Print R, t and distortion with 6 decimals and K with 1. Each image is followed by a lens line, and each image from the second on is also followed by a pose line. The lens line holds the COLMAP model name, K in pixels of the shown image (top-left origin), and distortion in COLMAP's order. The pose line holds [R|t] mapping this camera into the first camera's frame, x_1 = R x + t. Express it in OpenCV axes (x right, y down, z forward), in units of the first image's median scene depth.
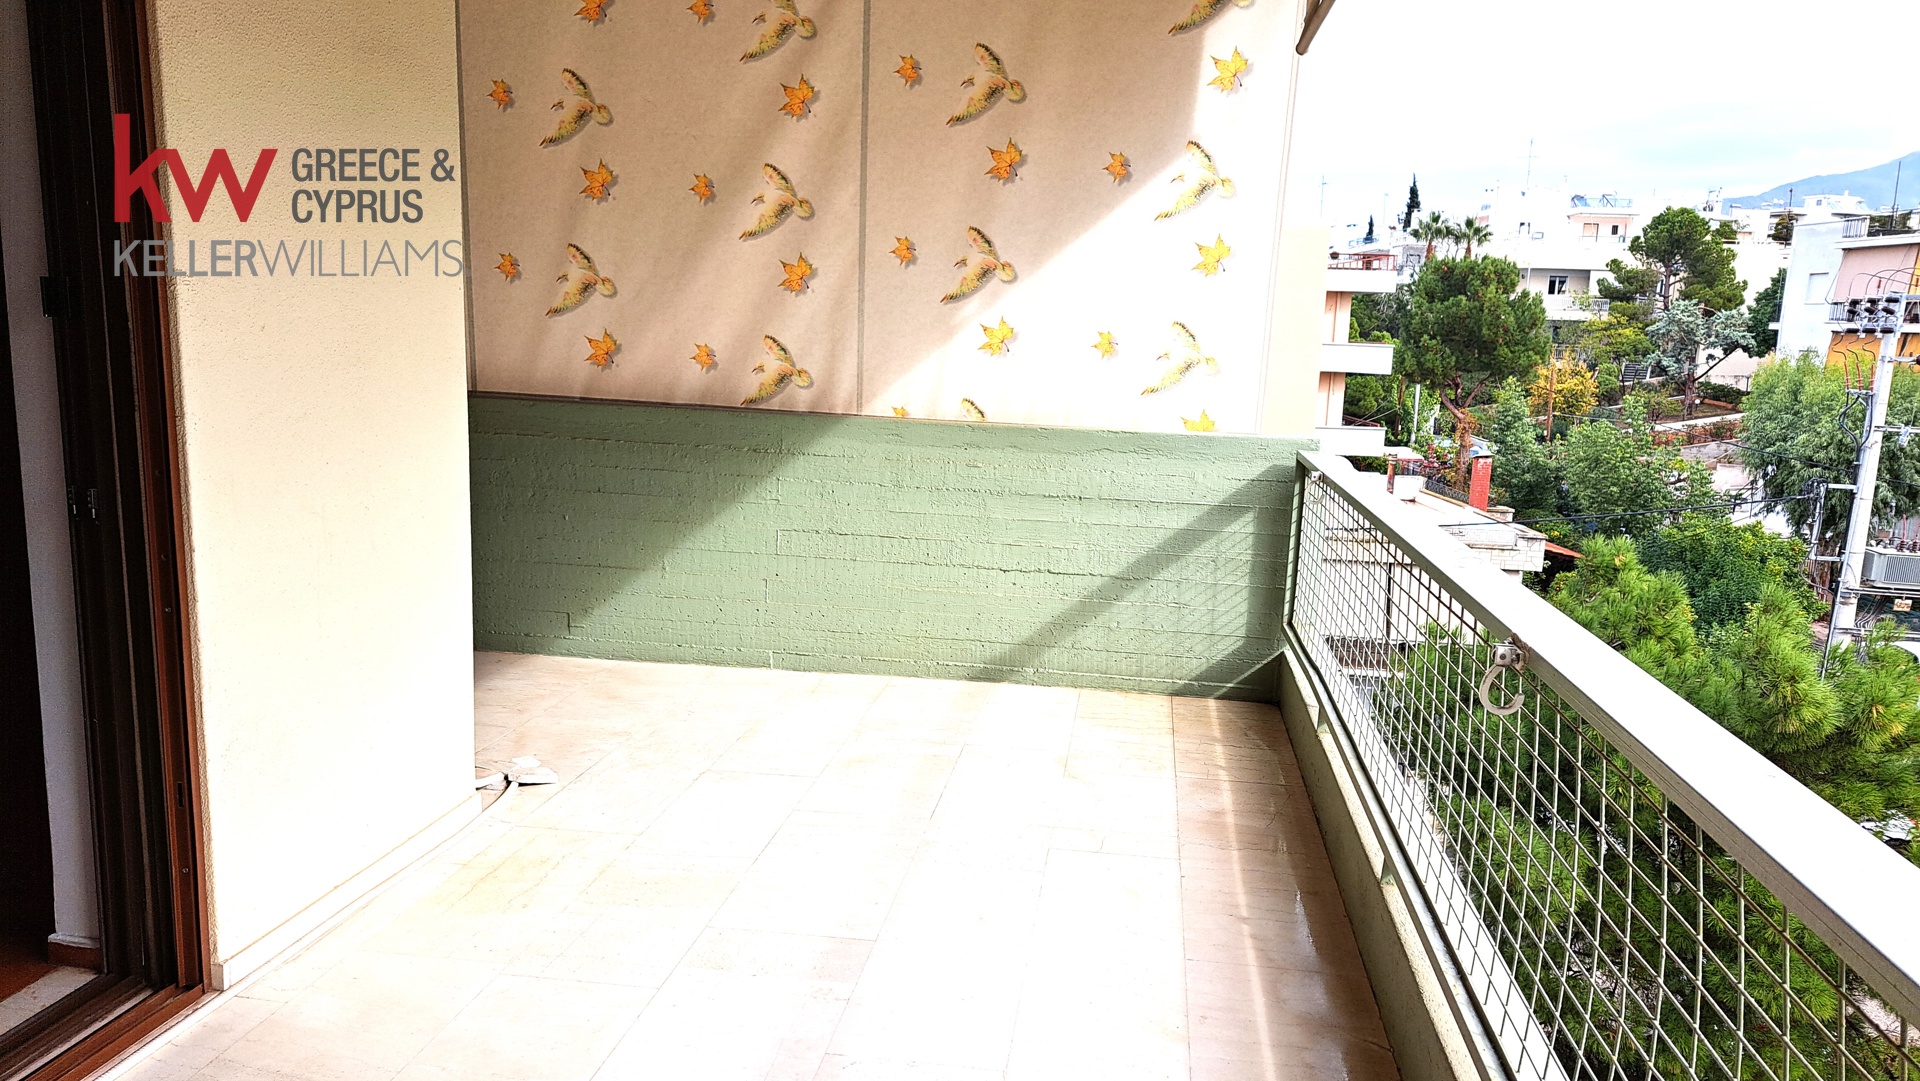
lens RADIAL K [[1368.3, 0, 969.4], [0, 1368.3, 545.7], [0, 0, 1]] dist [0.088880, -0.110120]
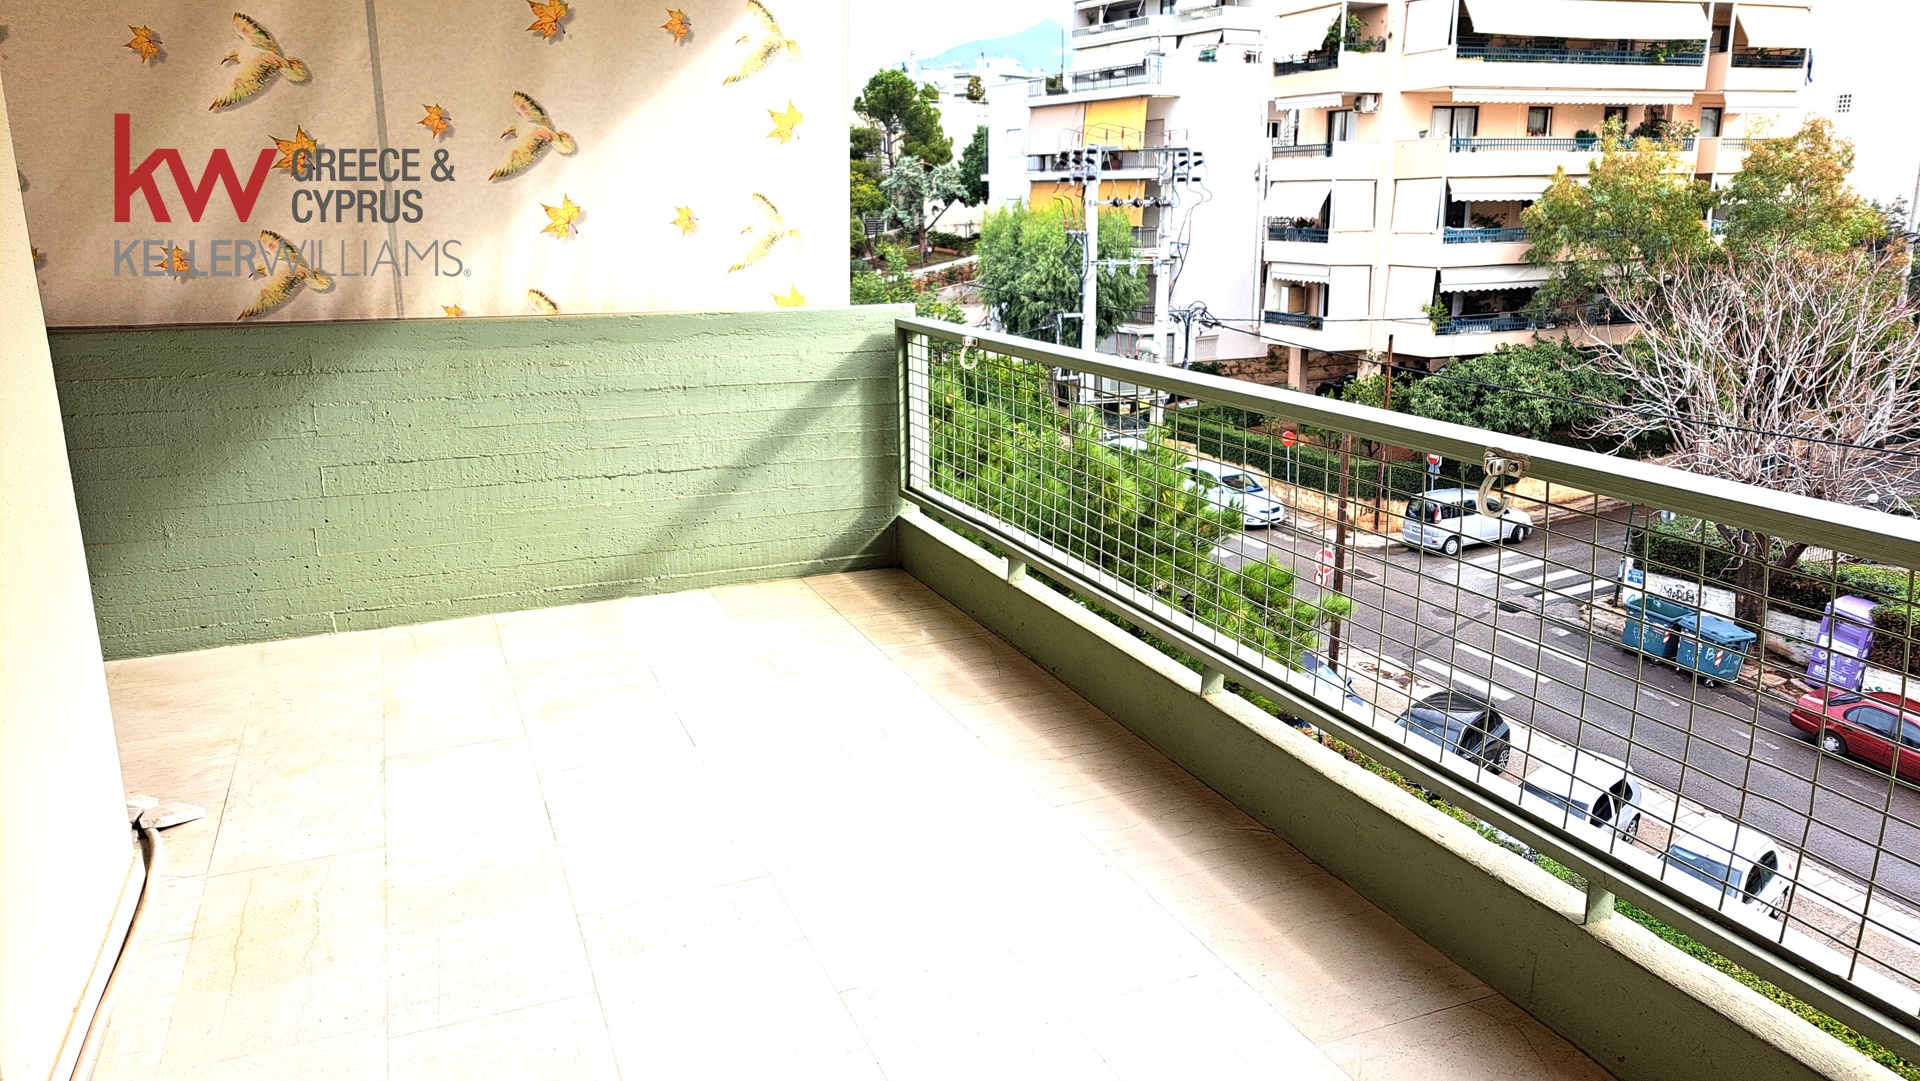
lens RADIAL K [[1392.2, 0, 960.0], [0, 1392.2, 540.5], [0, 0, 1]] dist [0.070334, -0.119480]
pose [[0.858941, -0.163525, 0.485262, -0.226412], [0.120980, 0.985617, 0.117996, -0.021189], [-0.497578, -0.042645, 0.866371, 0.070855]]
